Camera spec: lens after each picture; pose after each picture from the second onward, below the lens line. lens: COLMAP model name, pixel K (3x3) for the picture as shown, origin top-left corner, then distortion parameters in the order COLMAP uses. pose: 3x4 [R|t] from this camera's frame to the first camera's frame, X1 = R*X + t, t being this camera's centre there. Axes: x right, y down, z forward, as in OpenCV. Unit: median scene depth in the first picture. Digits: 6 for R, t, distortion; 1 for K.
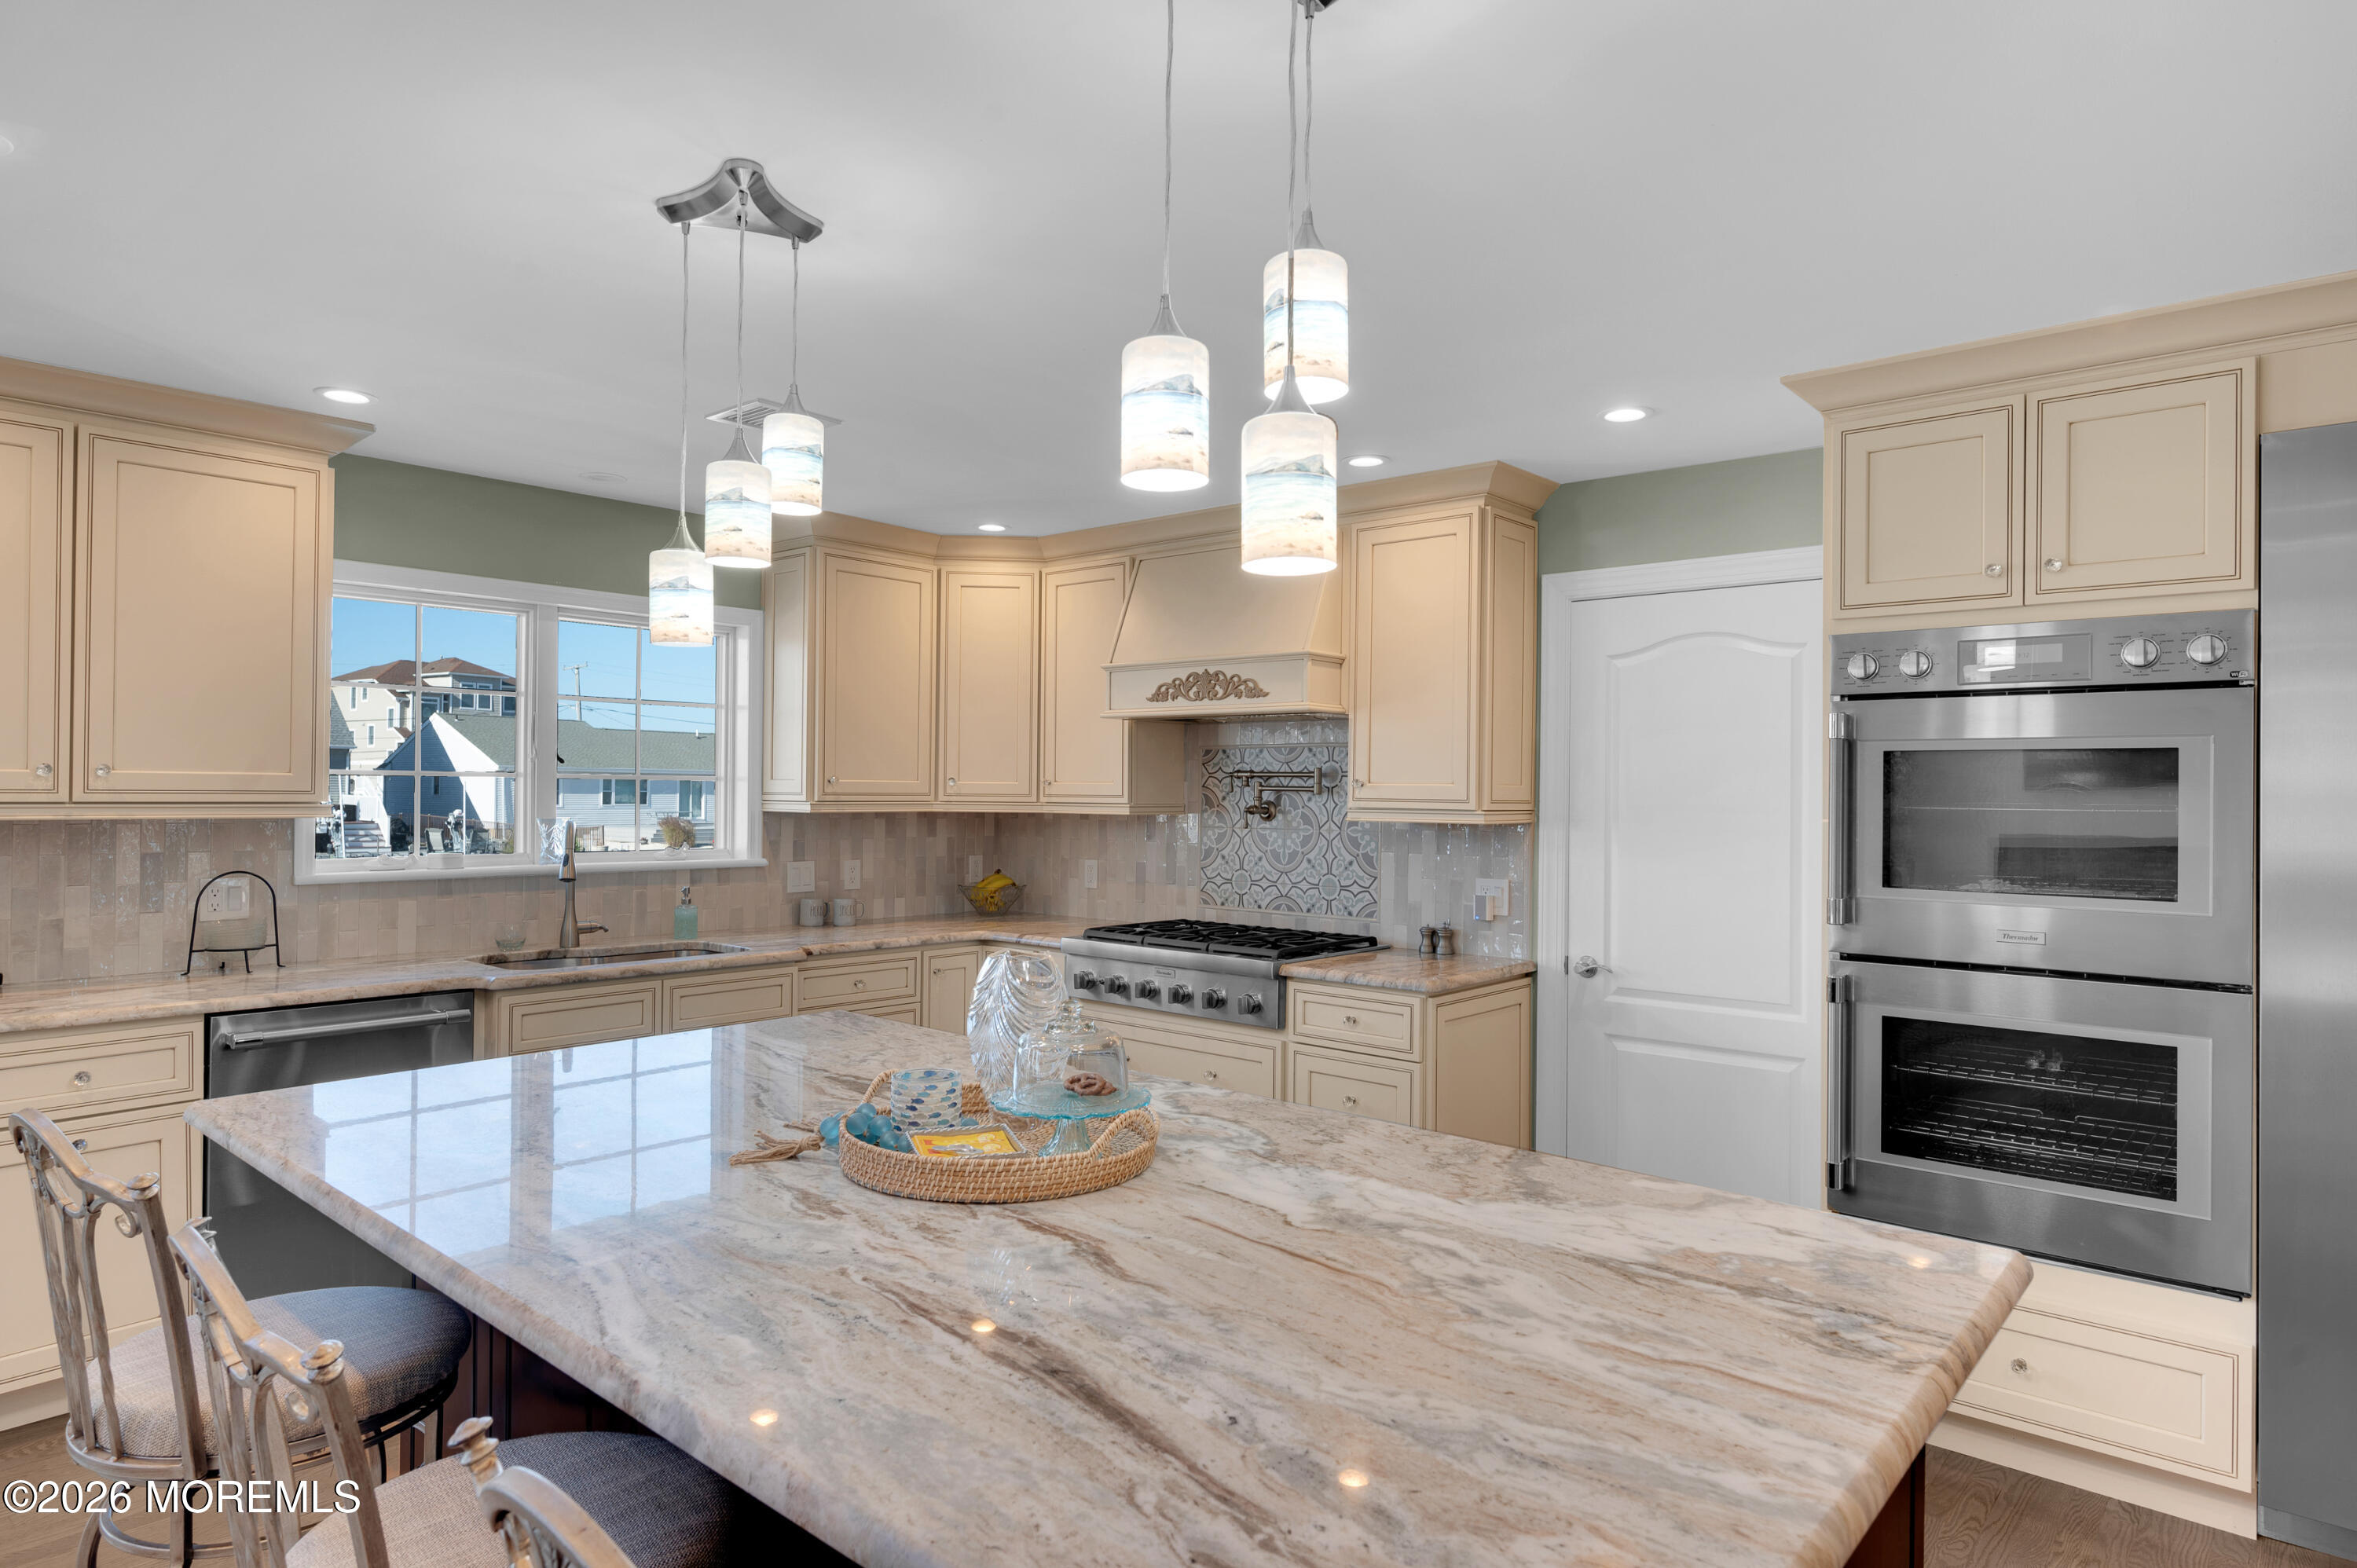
lens RADIAL K [[1334.1, 0, 1178.5], [0, 1334.1, 784.0], [0, 0, 1]] dist [-0.004842, -0.000894]
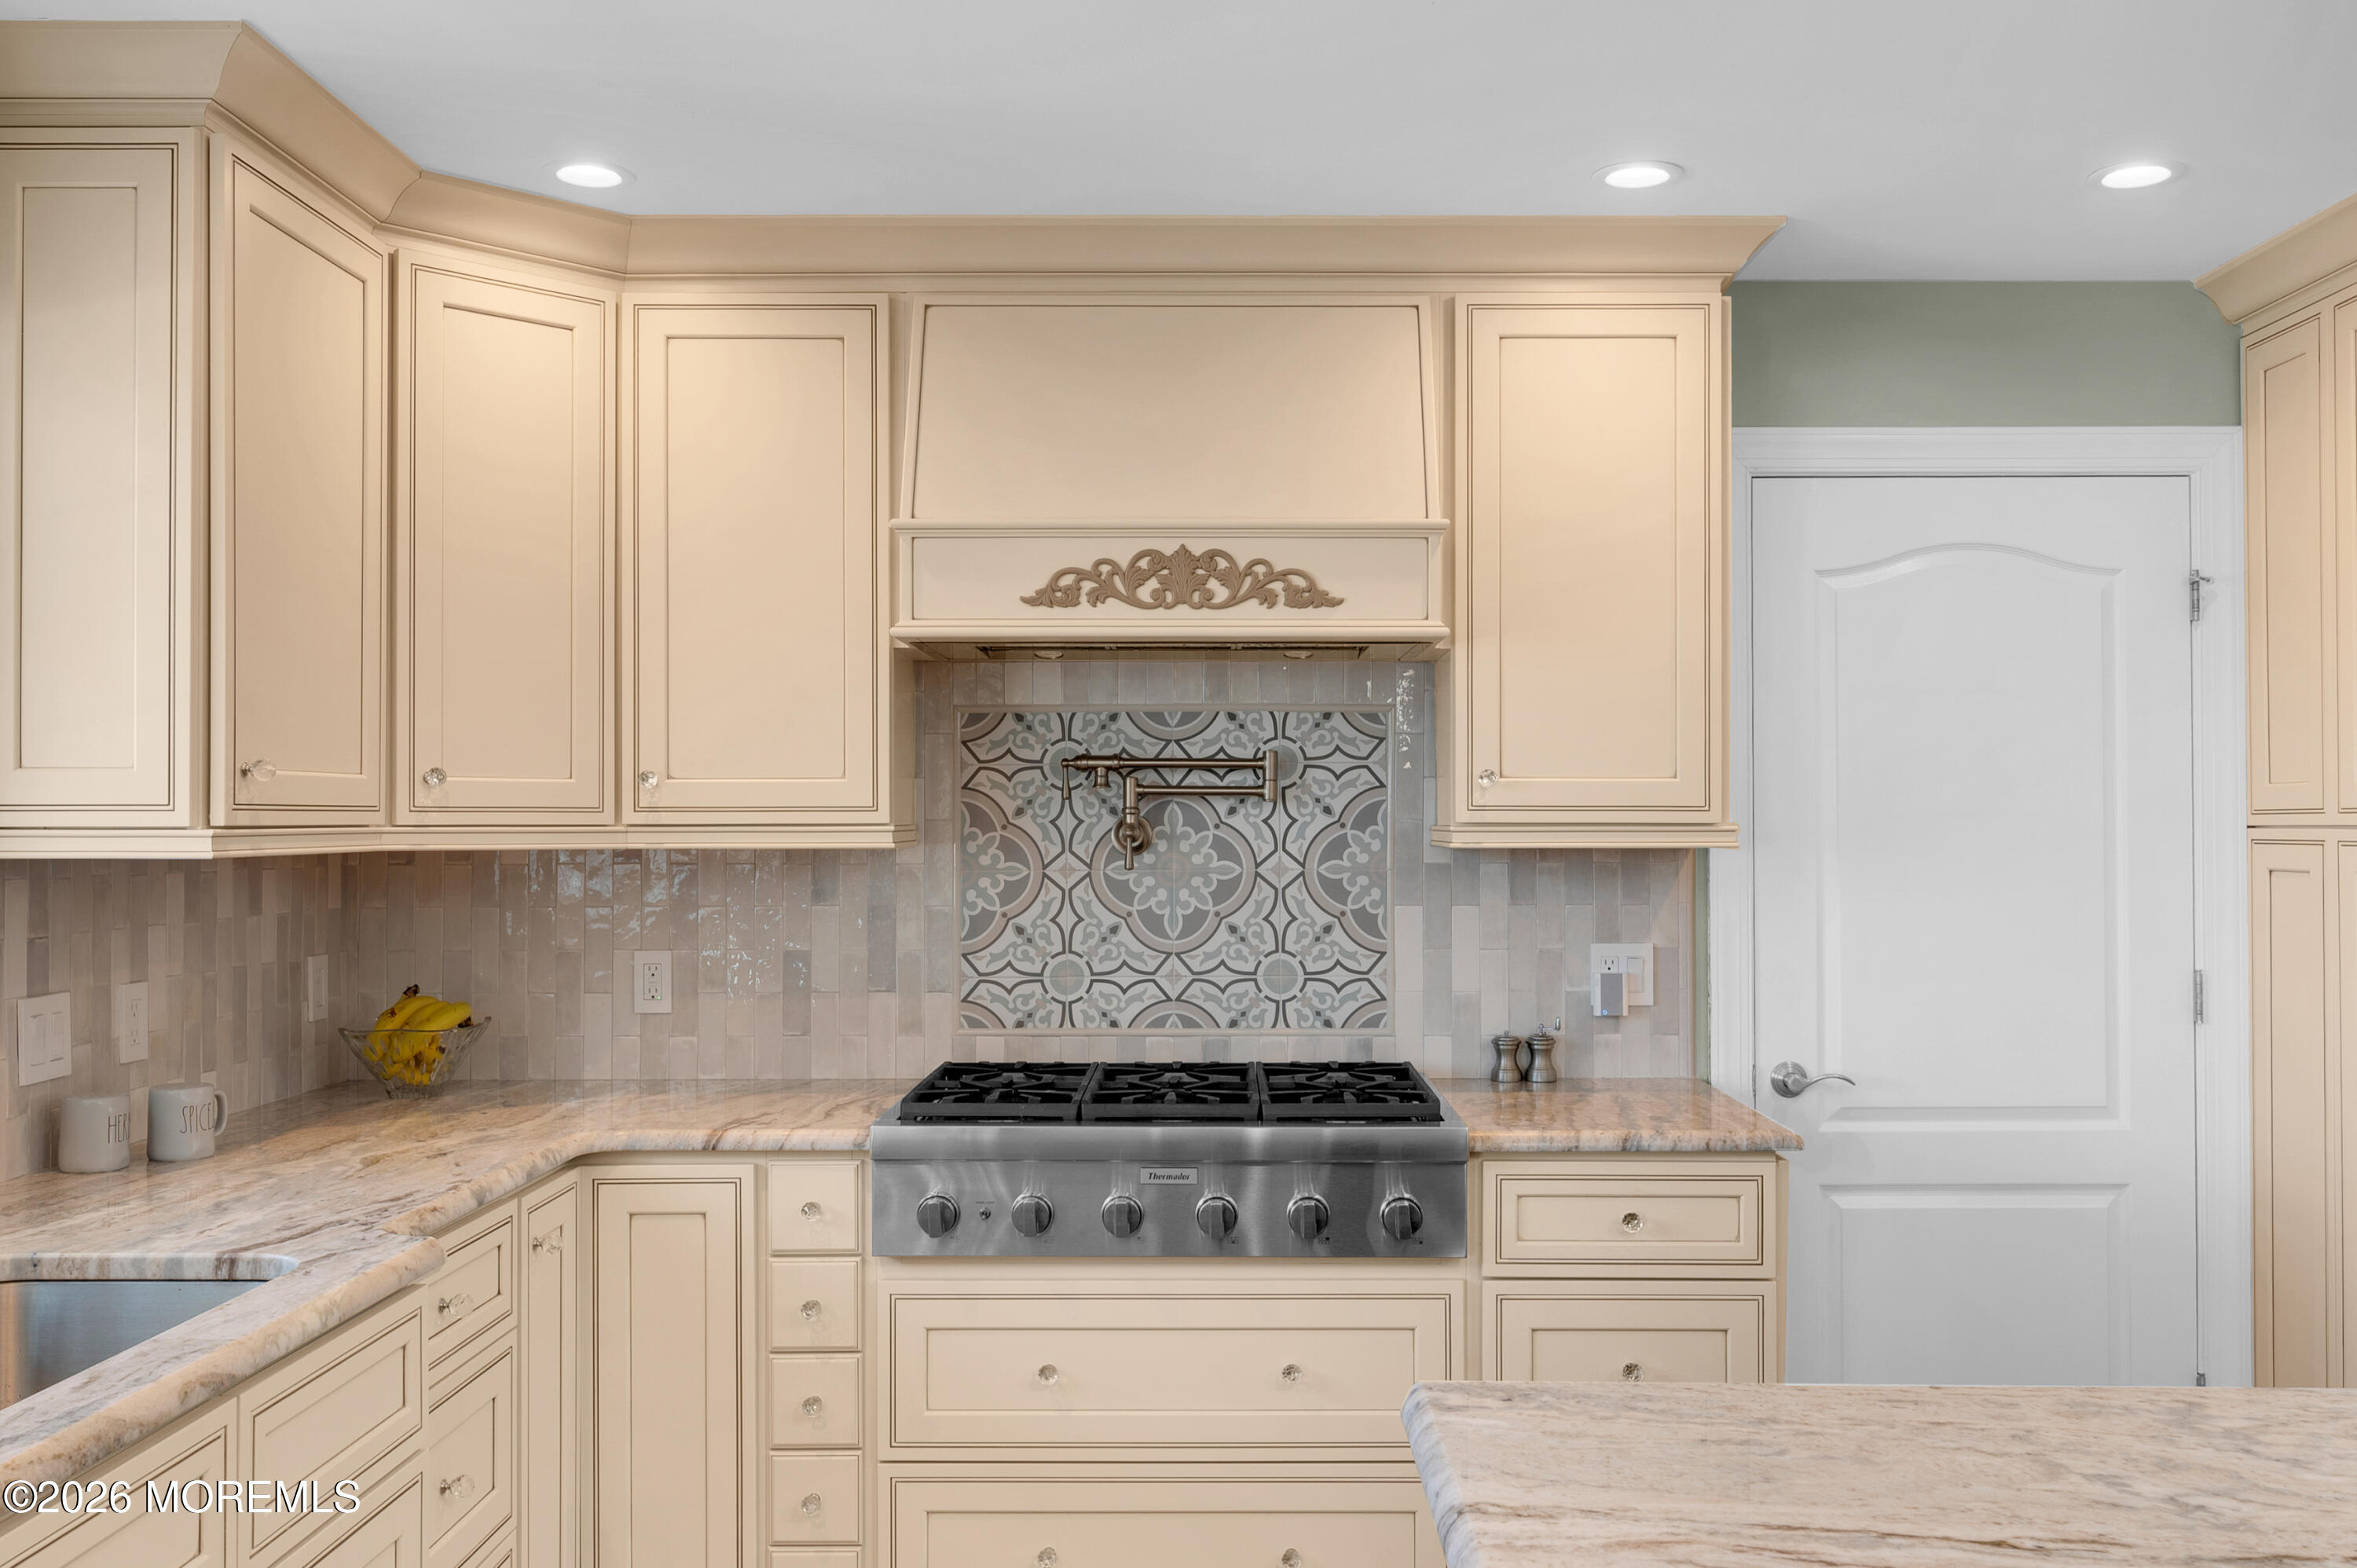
lens RADIAL K [[2038.4, 0, 1182.5], [0, 2038.4, 796.5], [0, 0, 1]] dist [0.001723, 0.006018]
pose [[0.760230, -0.003110, 0.649647, -0.448161], [0.005013, 0.999987, -0.001079, 0.006730], [-0.649635, 0.004077, 0.760235, 0.415637]]
